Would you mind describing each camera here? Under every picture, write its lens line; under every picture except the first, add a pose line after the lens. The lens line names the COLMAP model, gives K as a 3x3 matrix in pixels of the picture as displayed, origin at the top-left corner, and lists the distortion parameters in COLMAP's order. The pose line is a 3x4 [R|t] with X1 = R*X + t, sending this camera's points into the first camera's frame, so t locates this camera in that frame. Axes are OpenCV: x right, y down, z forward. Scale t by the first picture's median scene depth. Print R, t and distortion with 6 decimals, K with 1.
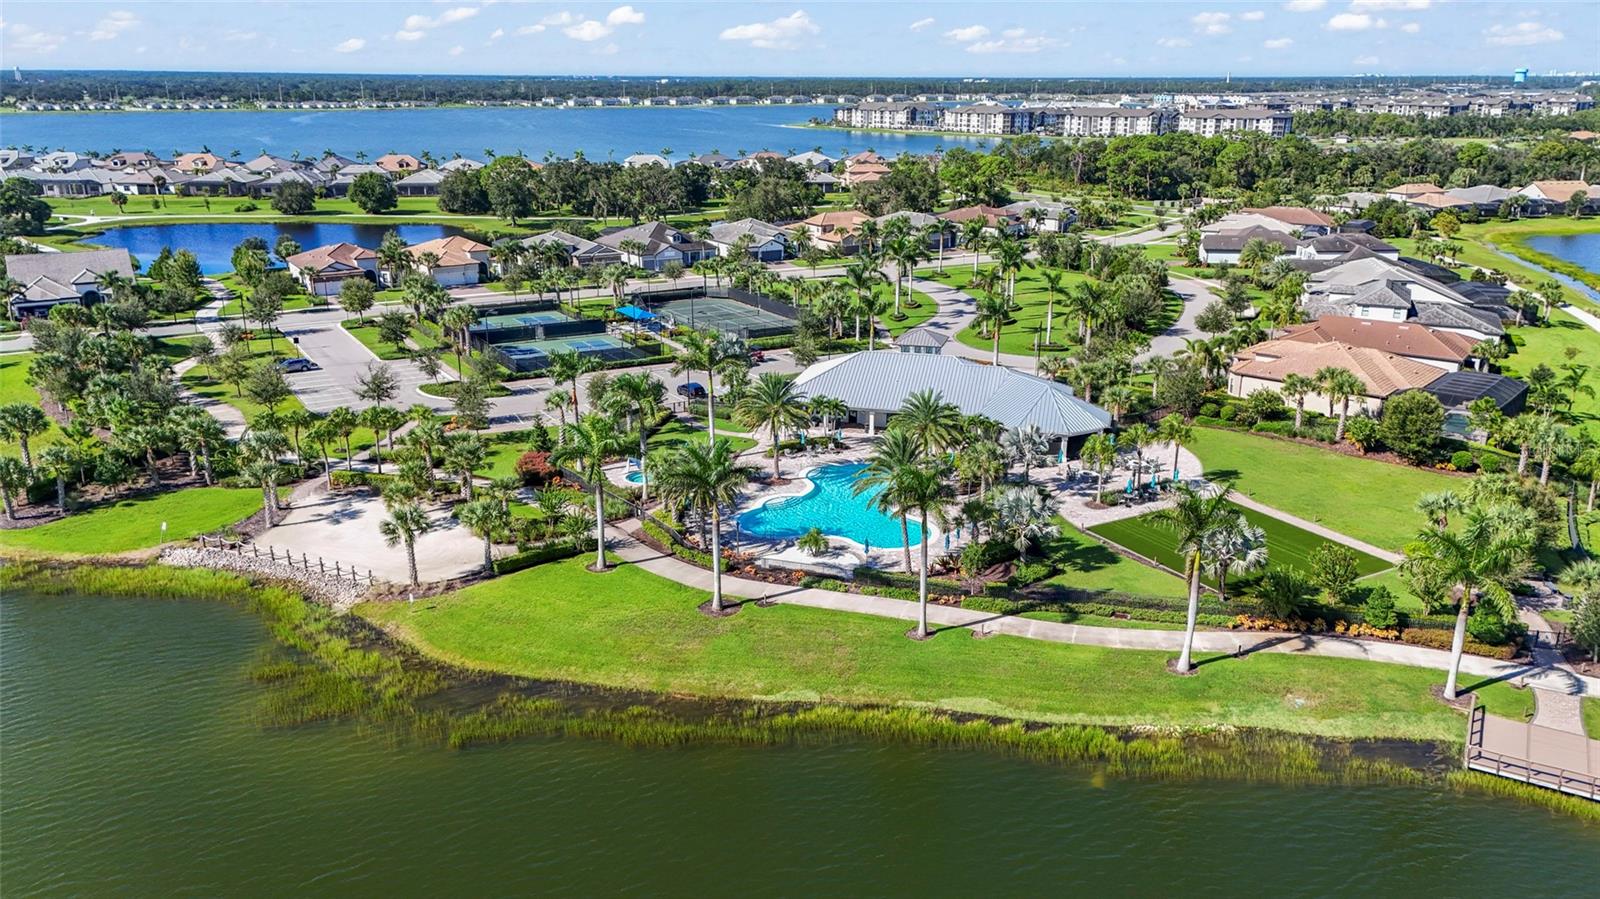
lens RADIAL K [[1177.7, 0, 800.0], [0, 1177.7, 449.5], [0, 0, 1]] dist [0.091734, -0.093220]
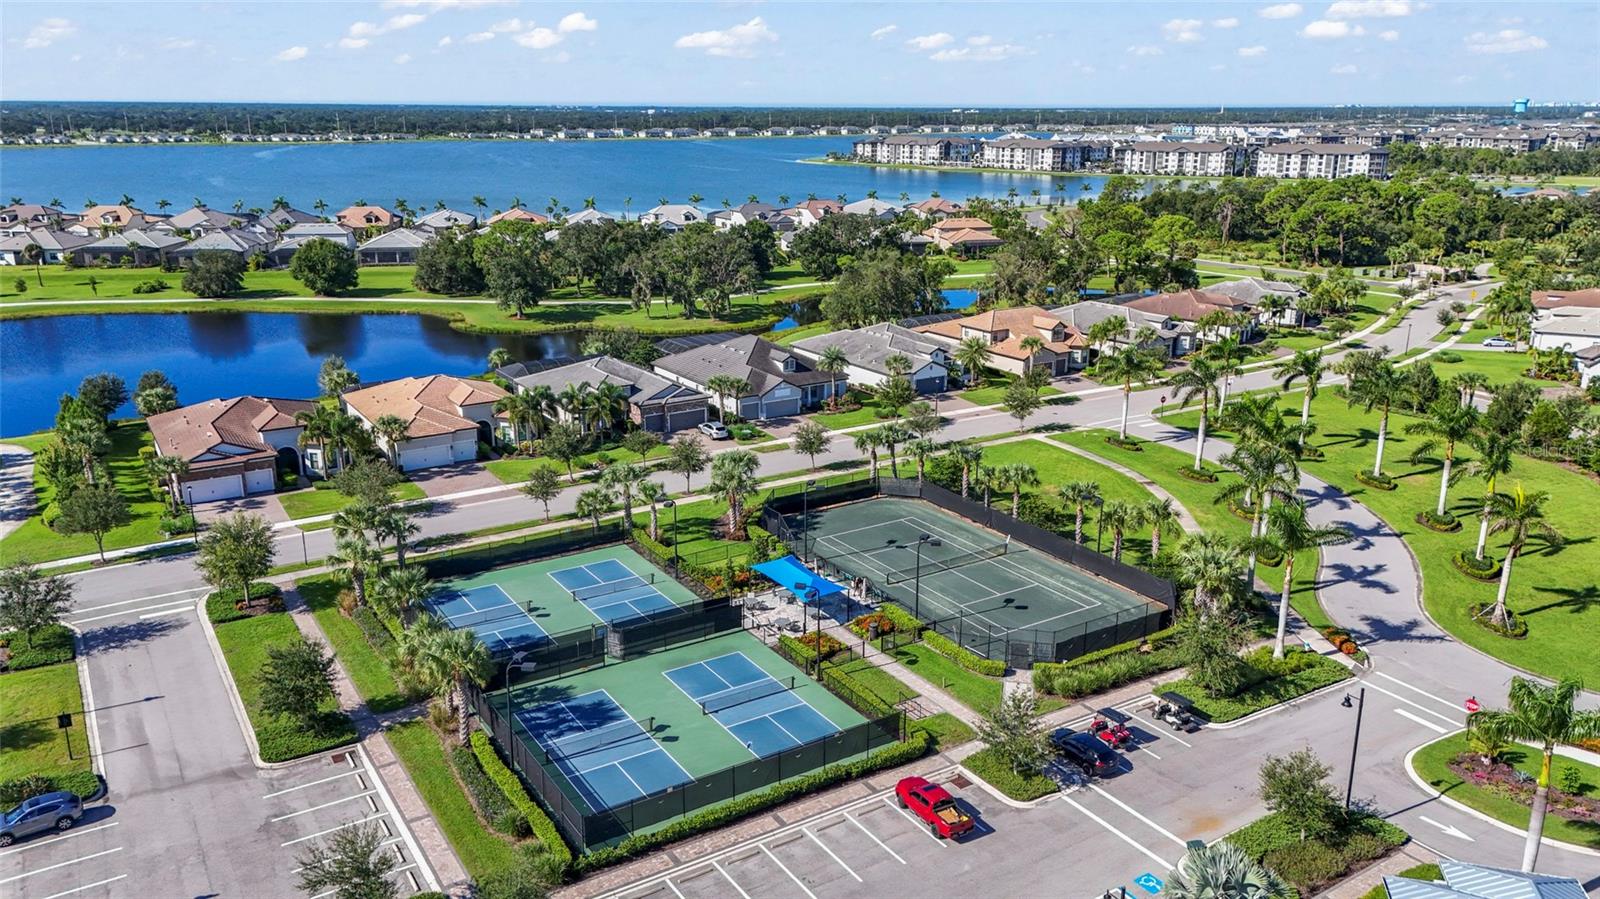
lens RADIAL K [[1177.7, 0, 800.0], [0, 1177.7, 449.5], [0, 0, 1]] dist [0.091734, -0.093220]
pose [[0.999888, -0.004194, 0.014333, -0.080674], [0.004524, 0.999724, -0.023069, -0.088717], [-0.014232, 0.023132, 0.999631, 0.278365]]
